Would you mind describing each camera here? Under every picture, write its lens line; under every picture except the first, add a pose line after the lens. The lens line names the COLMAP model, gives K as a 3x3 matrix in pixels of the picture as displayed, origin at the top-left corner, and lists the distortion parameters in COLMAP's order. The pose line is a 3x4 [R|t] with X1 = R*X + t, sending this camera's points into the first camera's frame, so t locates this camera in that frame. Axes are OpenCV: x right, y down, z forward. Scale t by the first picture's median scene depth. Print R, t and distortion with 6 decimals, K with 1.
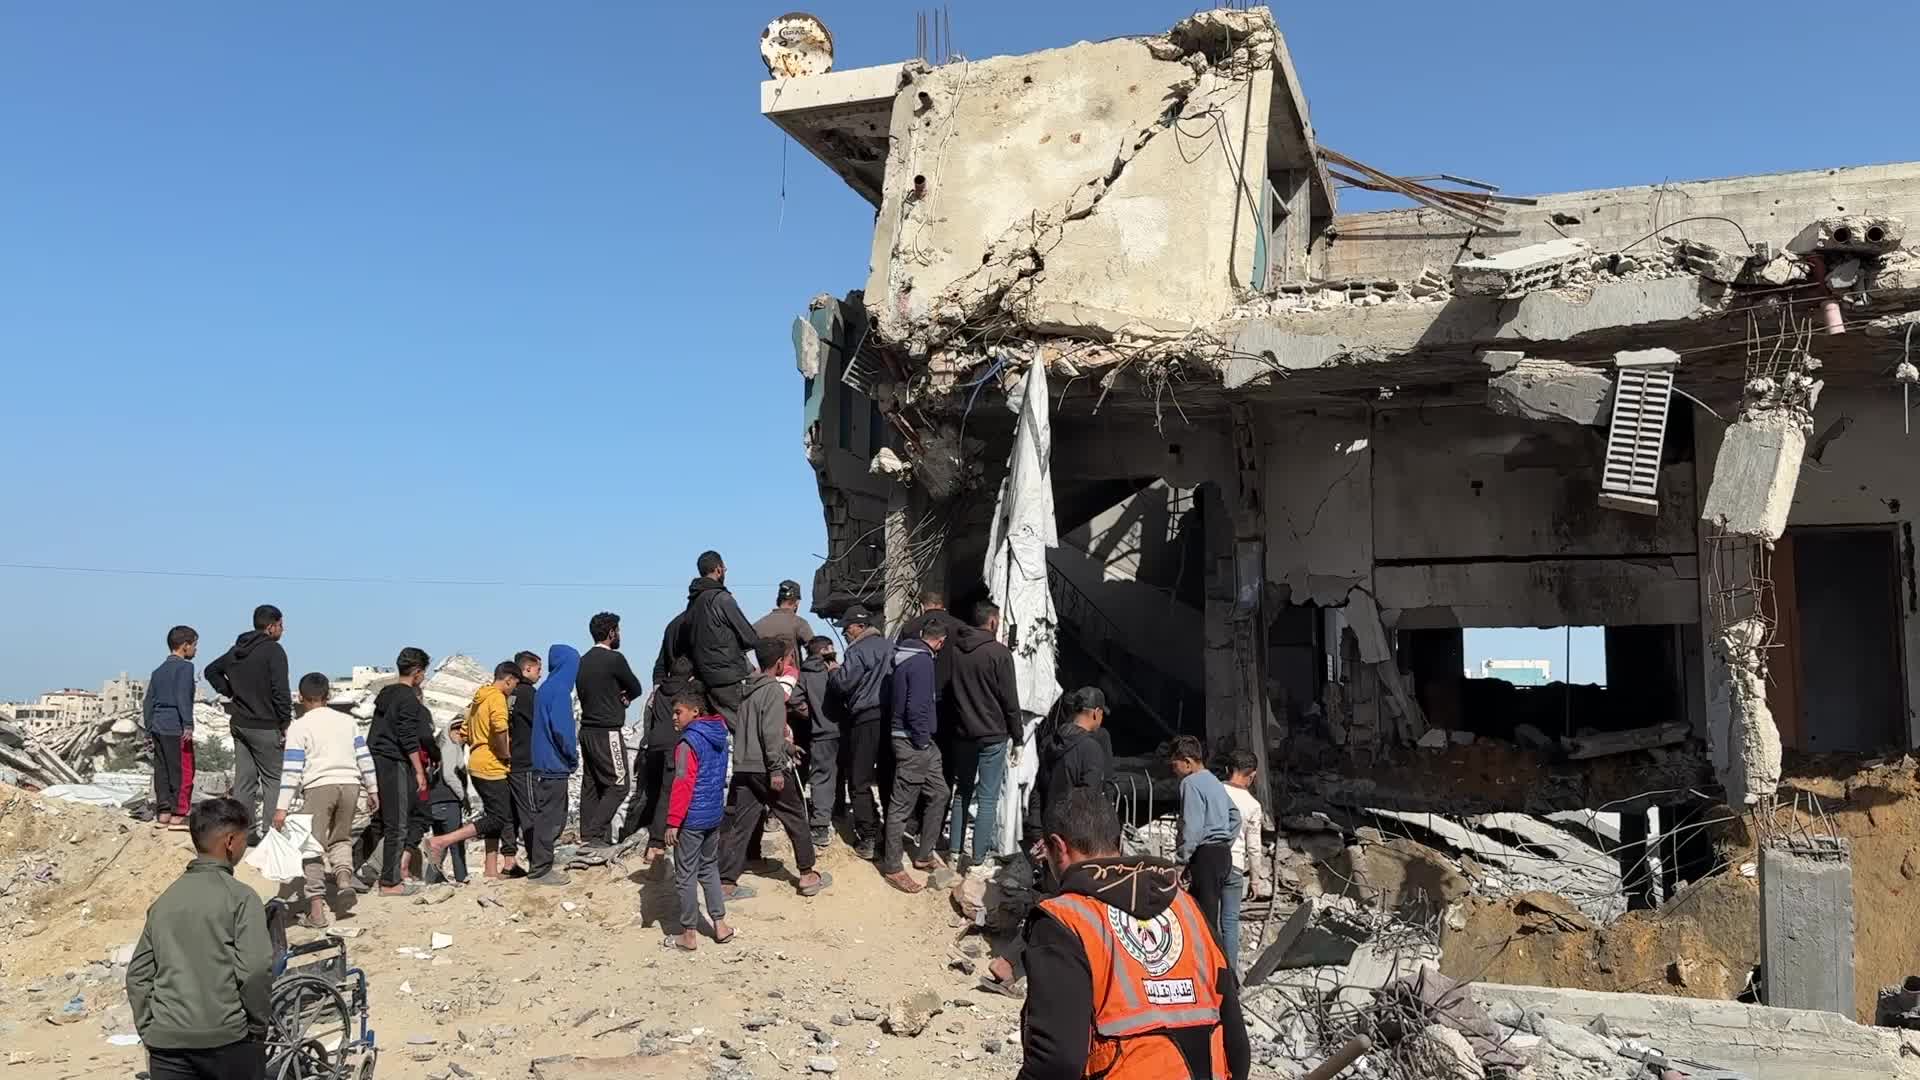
lens RADIAL K [[1633.9, 0, 960.0], [0, 1633.9, 540.0], [0, 0, 1]] dist [0.173590, -0.367072]
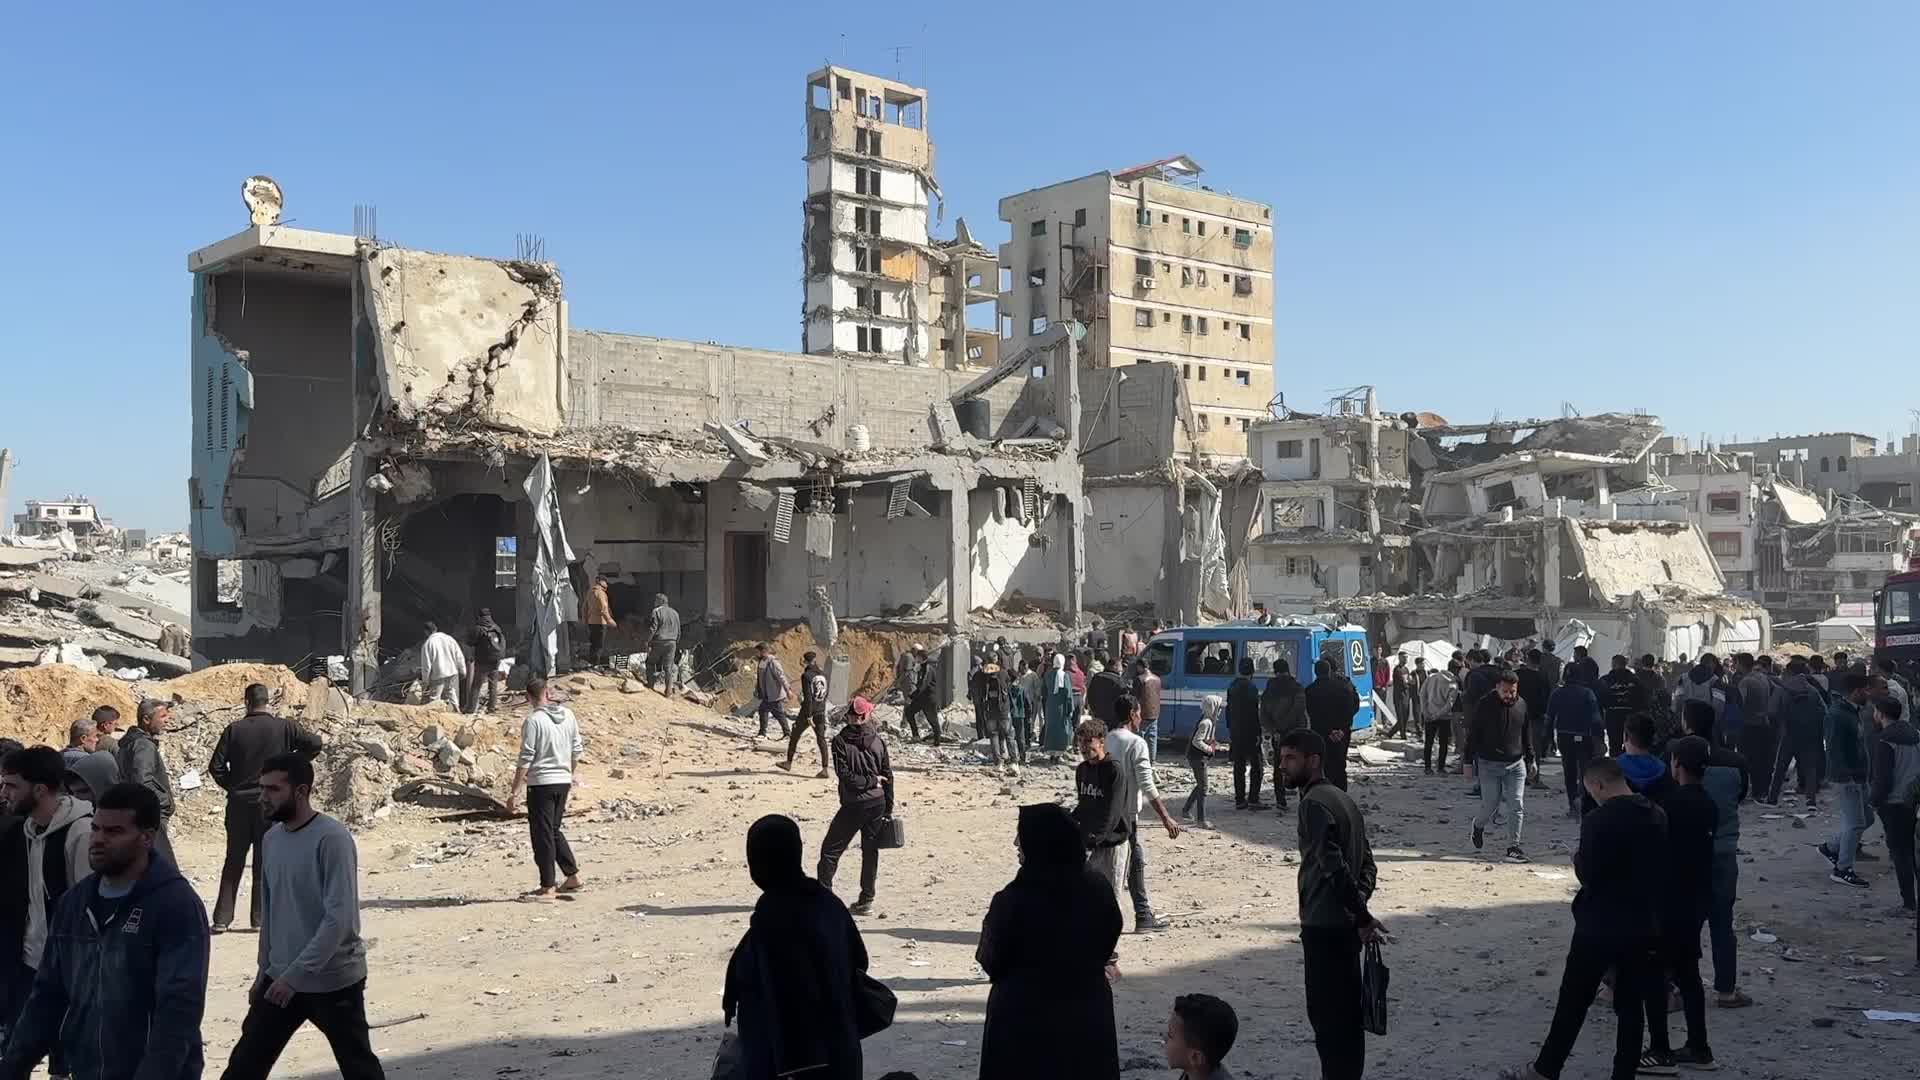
lens RADIAL K [[1633.9, 0, 960.0], [0, 1633.9, 540.0], [0, 0, 1]] dist [0.173590, -0.367072]
pose [[0.481174, -0.003318, 0.876619, -1.404194], [-0.099201, 0.993363, 0.058211, -0.161795], [-0.870994, -0.114971, 0.477652, -0.438894]]
